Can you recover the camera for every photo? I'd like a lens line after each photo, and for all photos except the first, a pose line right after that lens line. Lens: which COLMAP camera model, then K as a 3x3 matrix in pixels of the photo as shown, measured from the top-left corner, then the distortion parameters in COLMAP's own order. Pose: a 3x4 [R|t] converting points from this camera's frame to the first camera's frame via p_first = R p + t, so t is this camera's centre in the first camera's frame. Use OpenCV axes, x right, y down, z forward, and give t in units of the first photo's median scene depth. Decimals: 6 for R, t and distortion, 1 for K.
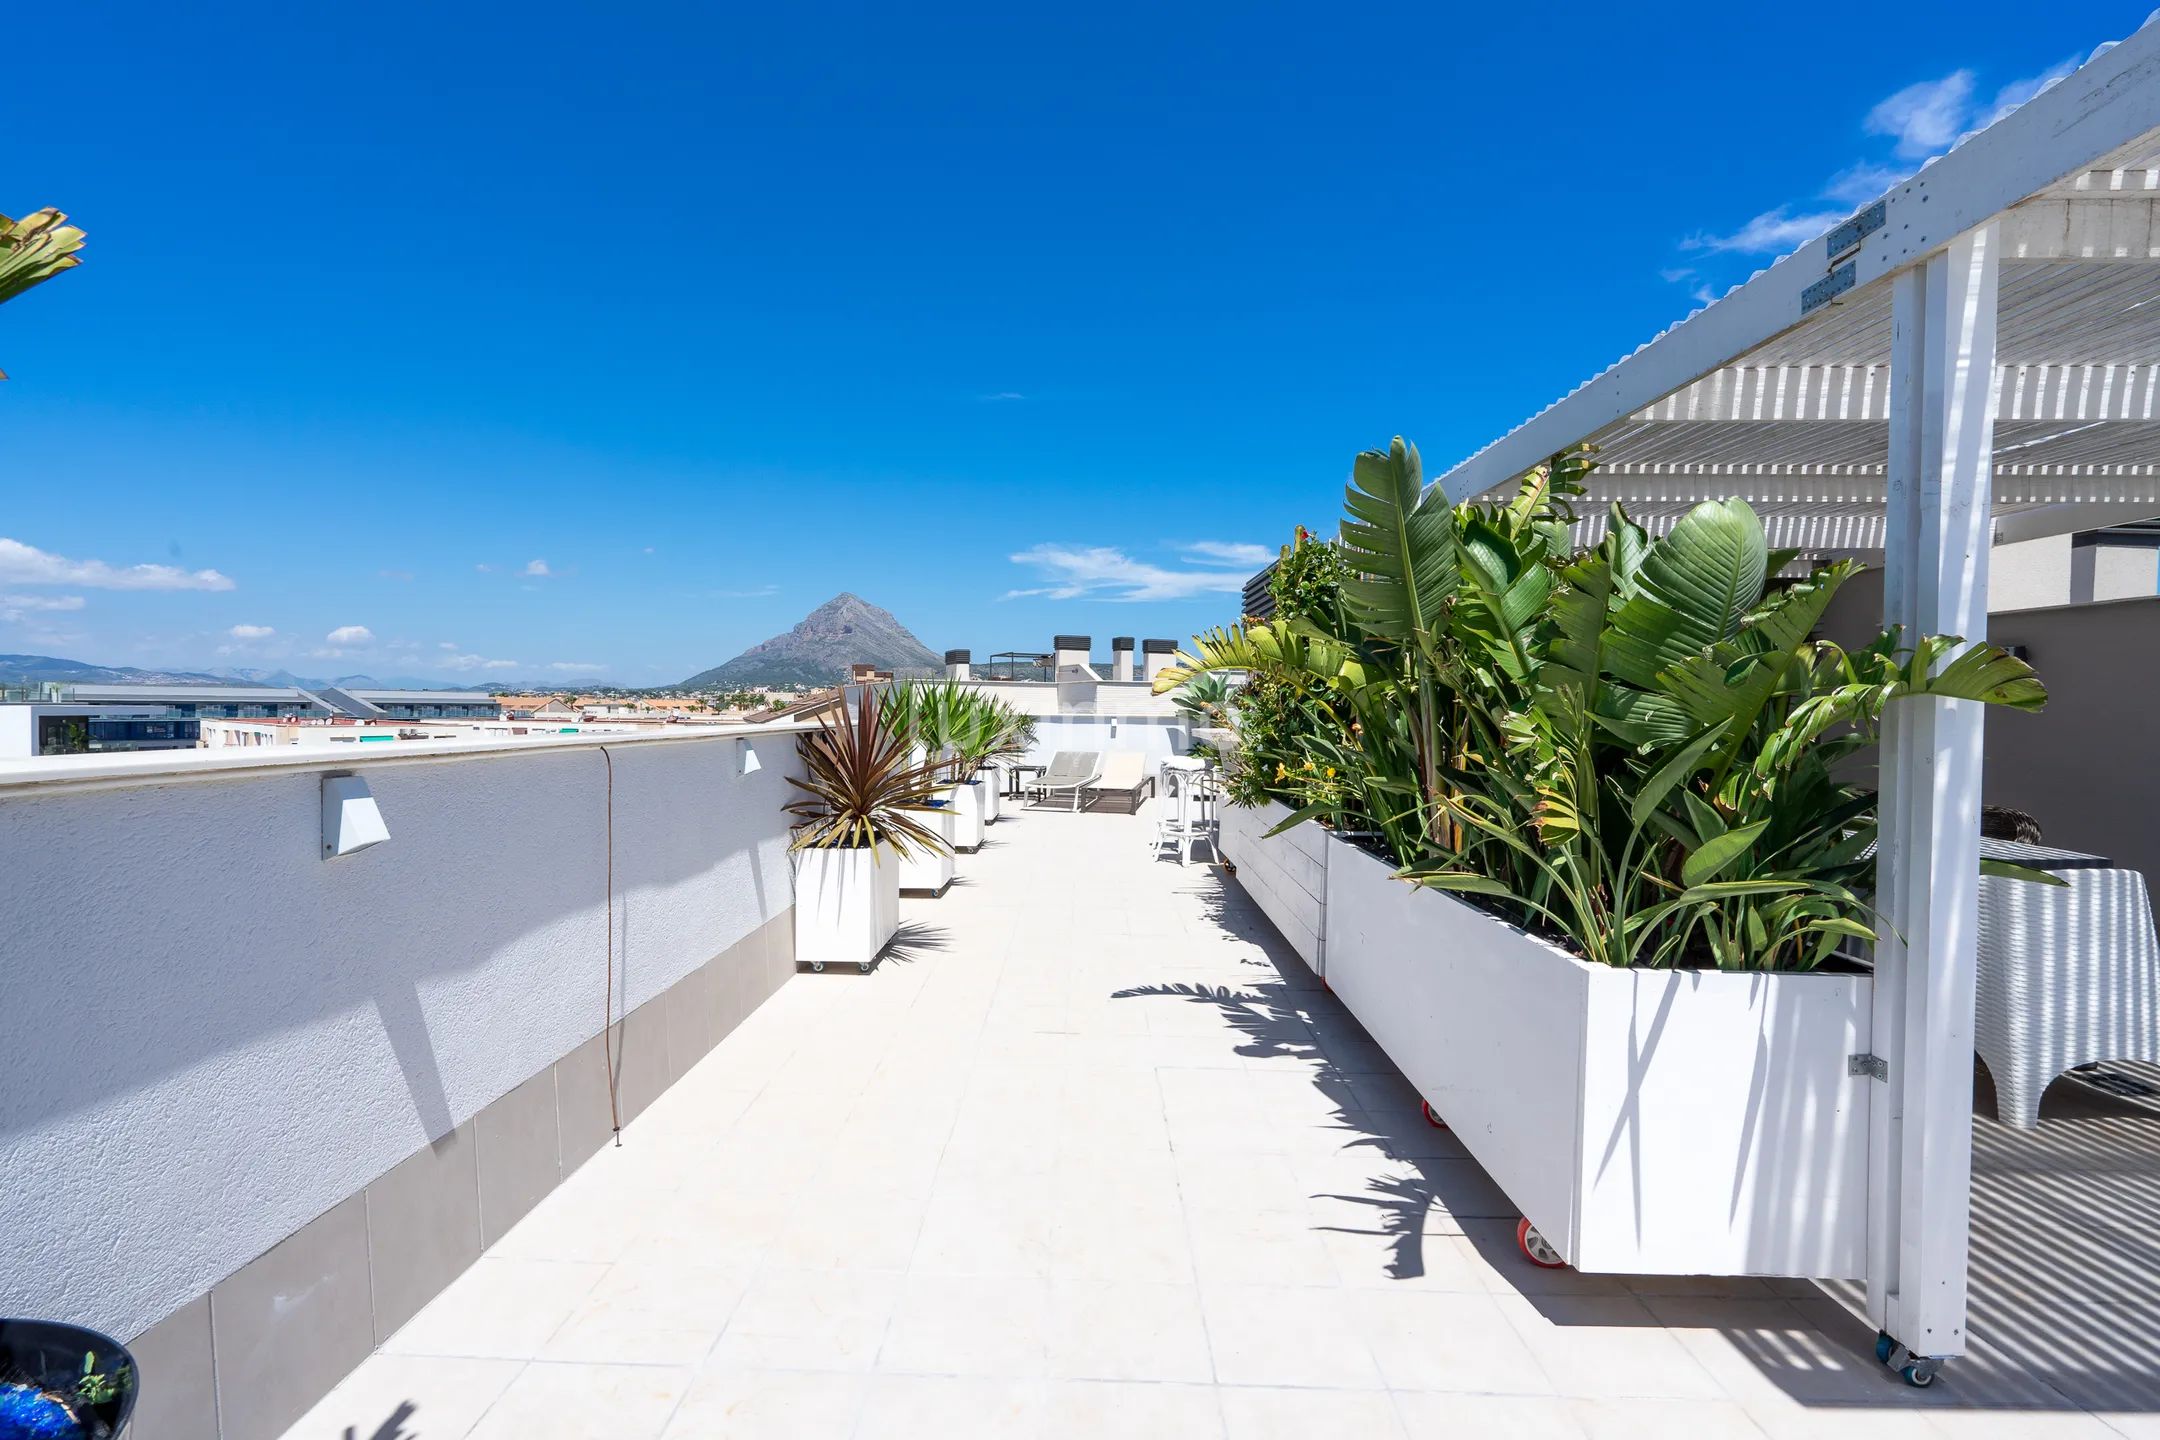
lens RADIAL K [[968.4, 0, 1080.0], [0, 968.4, 720.0], [0, 0, 1]] dist [-0.017685, 0.010391]
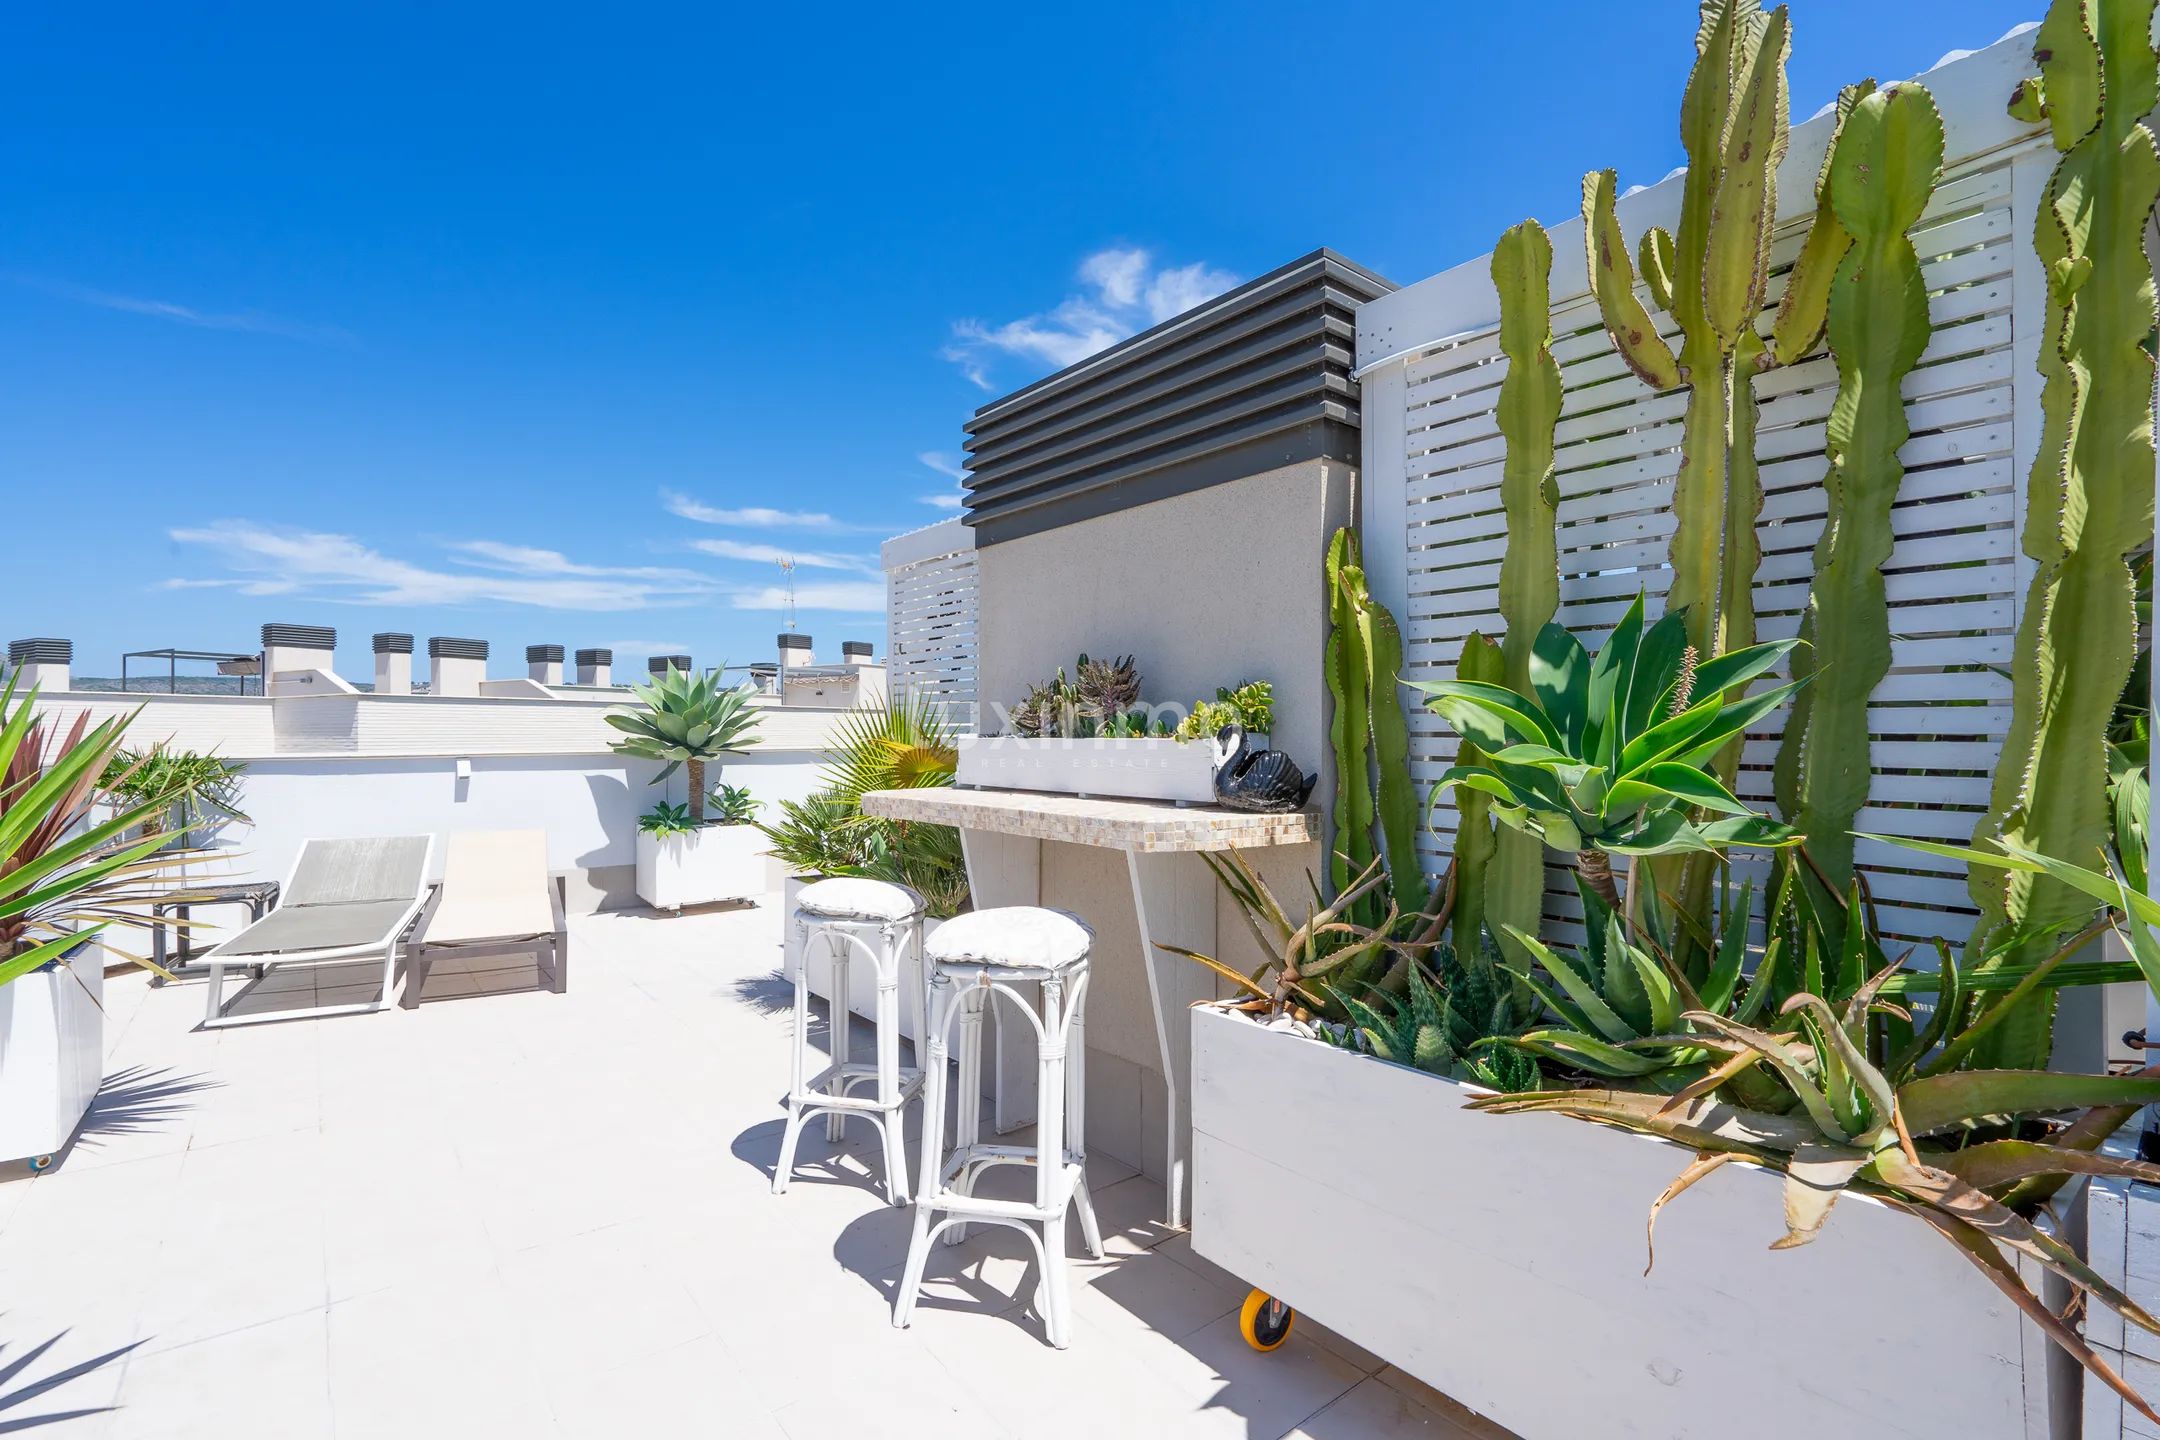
lens RADIAL K [[973.5, 0, 1080.0], [0, 973.5, 720.0], [0, 0, 1]] dist [-0.001349, 0.000187]
pose [[0.777585, -0.004216, 0.628764, -0.115443], [0.020156, 0.999631, -0.018225, -0.025439], [-0.628455, 0.026844, 0.777383, 1.839884]]
